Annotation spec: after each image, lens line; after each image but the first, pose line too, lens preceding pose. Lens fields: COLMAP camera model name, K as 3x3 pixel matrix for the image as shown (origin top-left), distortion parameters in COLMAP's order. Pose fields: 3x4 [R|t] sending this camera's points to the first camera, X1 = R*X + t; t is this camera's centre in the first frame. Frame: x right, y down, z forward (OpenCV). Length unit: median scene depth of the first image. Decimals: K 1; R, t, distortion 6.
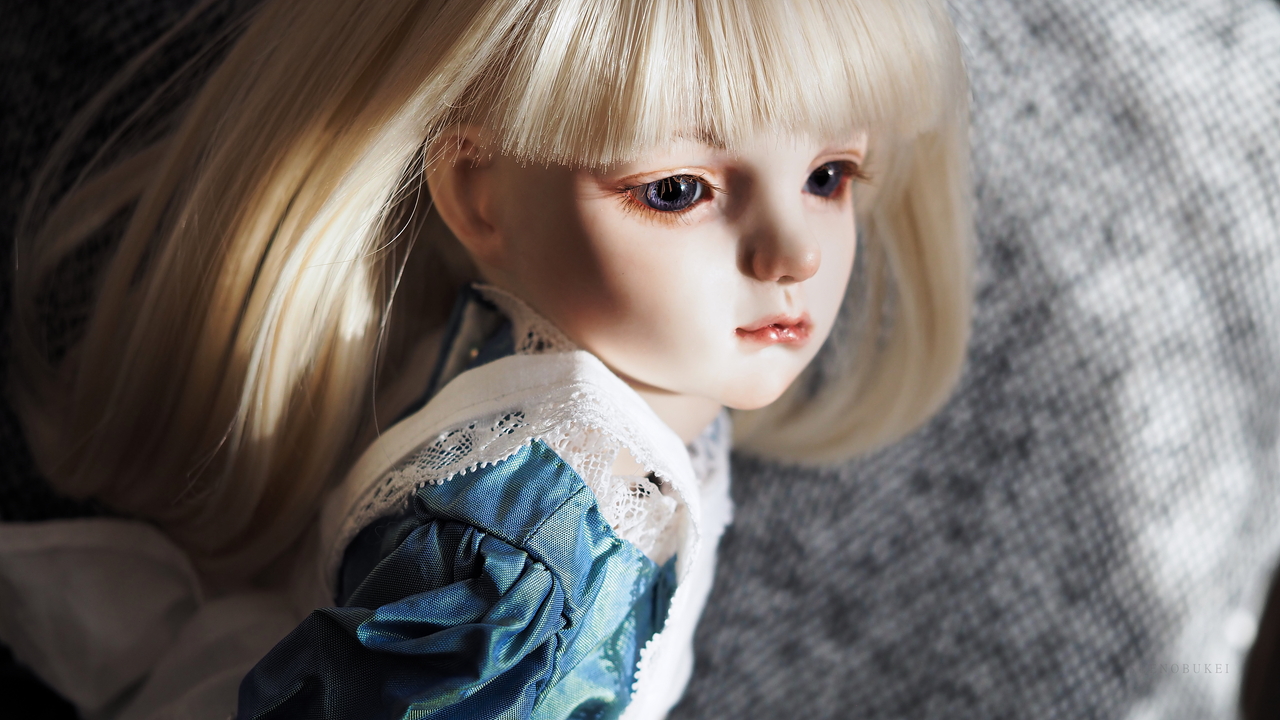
lens RADIAL K [[4359.8, 0, 660.5], [0, 4359.8, 359.6], [0, 0, 1]] dist [-0.115585, 0.484259]
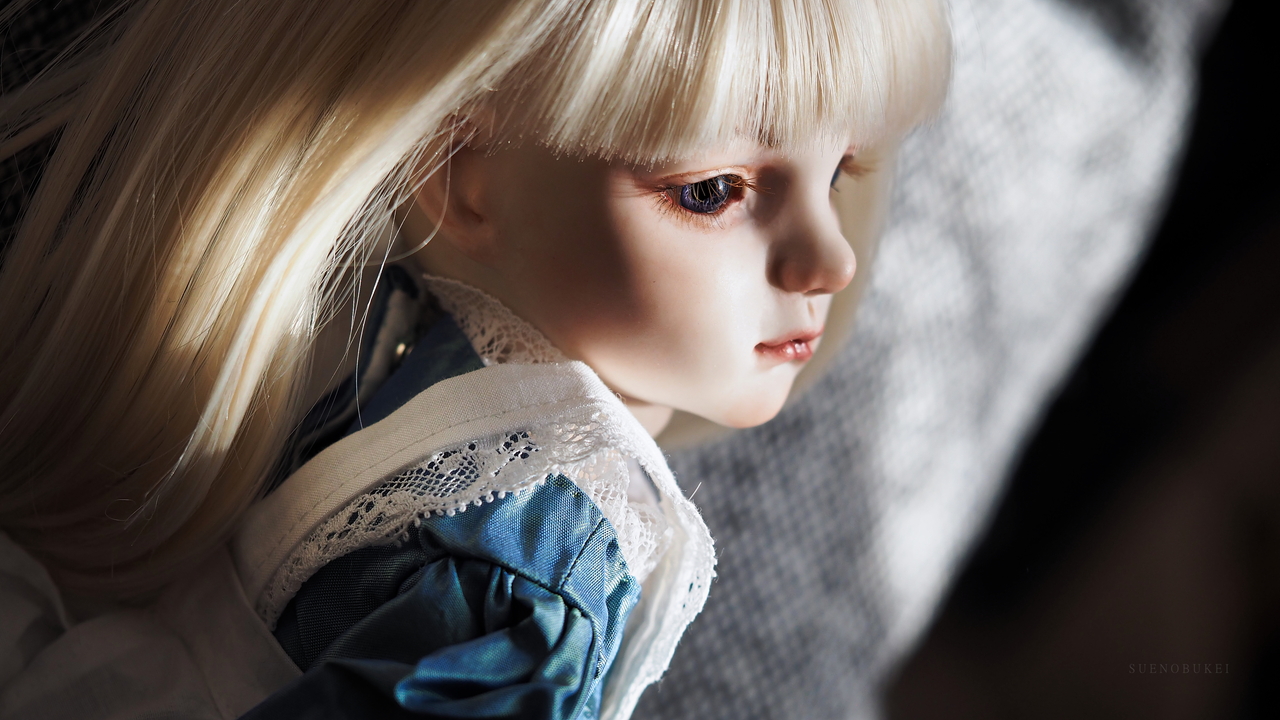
lens RADIAL K [[4438.7, 0, 562.1], [0, 4438.7, 339.9], [0, 0, 1]] dist [-0.116775, -0.328507]
pose [[0.943936, 0.021399, 0.329433, -0.323681], [-0.041706, 0.997632, 0.054697, -0.056443], [-0.327482, -0.065370, 0.942593, 0.148344]]
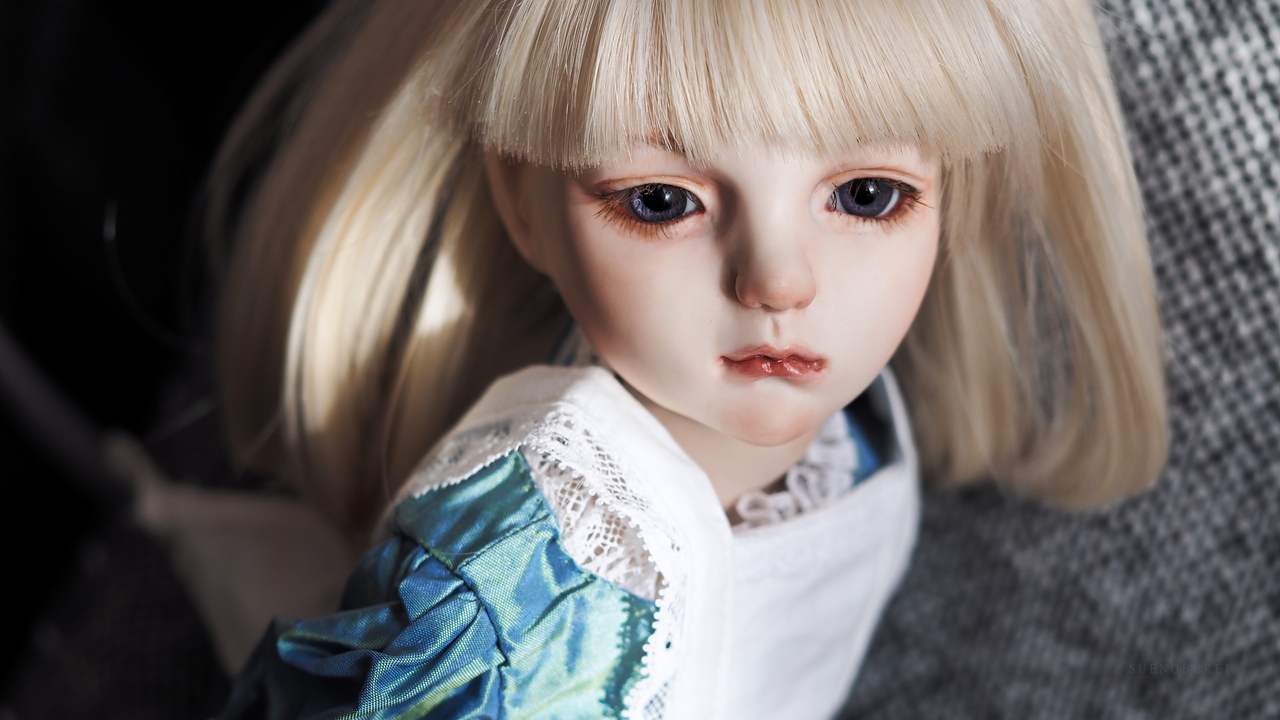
lens RADIAL K [[4387.6, 0, 718.2], [0, 4387.6, 360.2], [0, 0, 1]] dist [-0.085818, -0.883071]
pose [[0.872677, 0.081565, -0.481438, 0.455337], [-0.070278, 0.996665, 0.041466, -0.044173], [0.483215, -0.002352, 0.875499, 0.203910]]
